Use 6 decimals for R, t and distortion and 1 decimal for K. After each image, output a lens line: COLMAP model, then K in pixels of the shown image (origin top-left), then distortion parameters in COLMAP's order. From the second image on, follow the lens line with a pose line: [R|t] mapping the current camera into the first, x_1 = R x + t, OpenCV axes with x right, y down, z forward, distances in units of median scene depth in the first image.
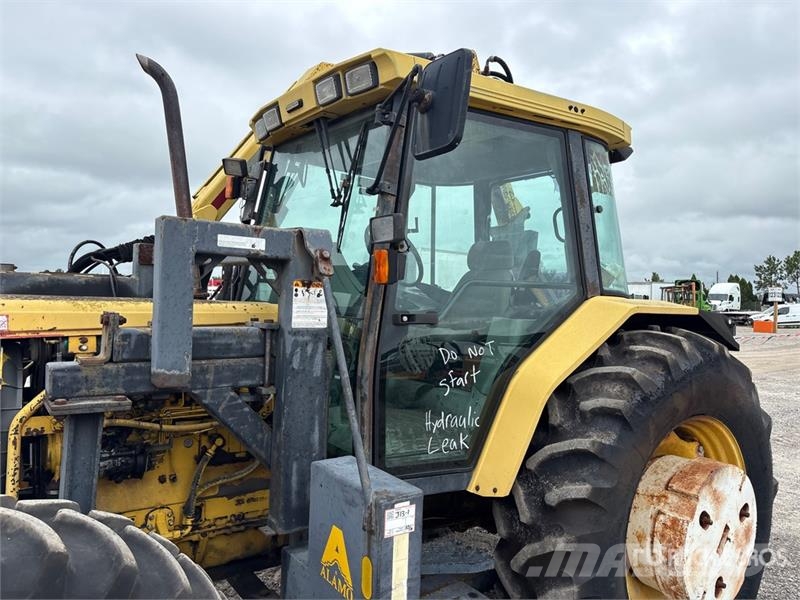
lens RADIAL K [[595.6, 0, 386.4], [0, 595.6, 307.1], [0, 0, 1]] dist [0.029630, -0.031993]
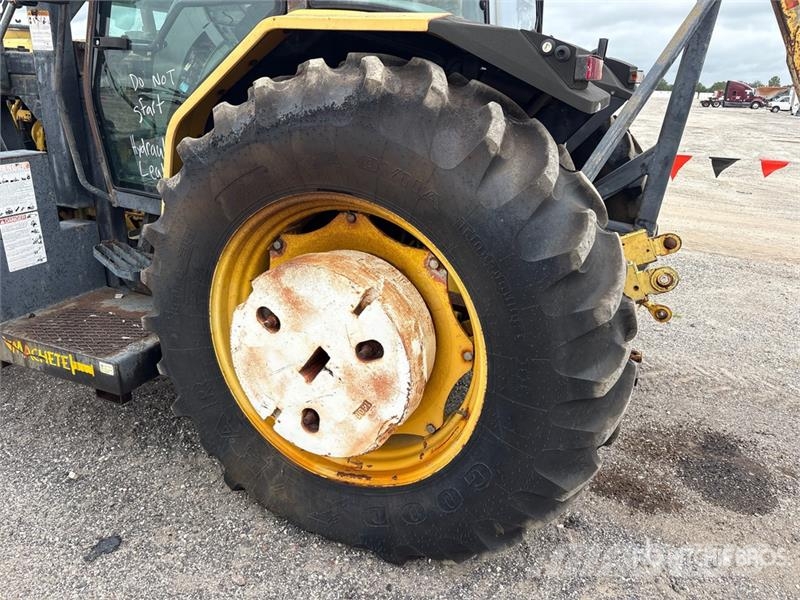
lens RADIAL K [[595.6, 0, 401.5], [0, 595.6, 306.1], [0, 0, 1]] dist [0.029630, -0.031993]
pose [[0.524758, 0.289608, -0.800472, 1.231202], [-0.044331, 0.948369, 0.314056, 0.098433], [0.850096, -0.129318, 0.510503, 0.774409]]
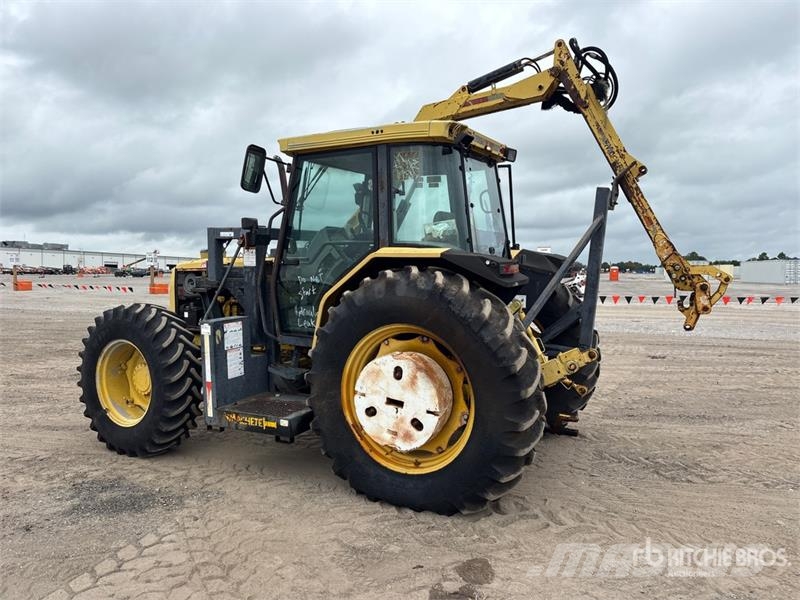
lens RADIAL K [[595.6, 0, 416.3], [0, 595.6, 309.3], [0, 0, 1]] dist [0.029630, -0.031993]
pose [[0.475405, 0.044677, -0.878632, 2.019568], [-0.000154, 0.998714, 0.050699, 0.074768], [0.879767, -0.023968, 0.474801, 0.351084]]
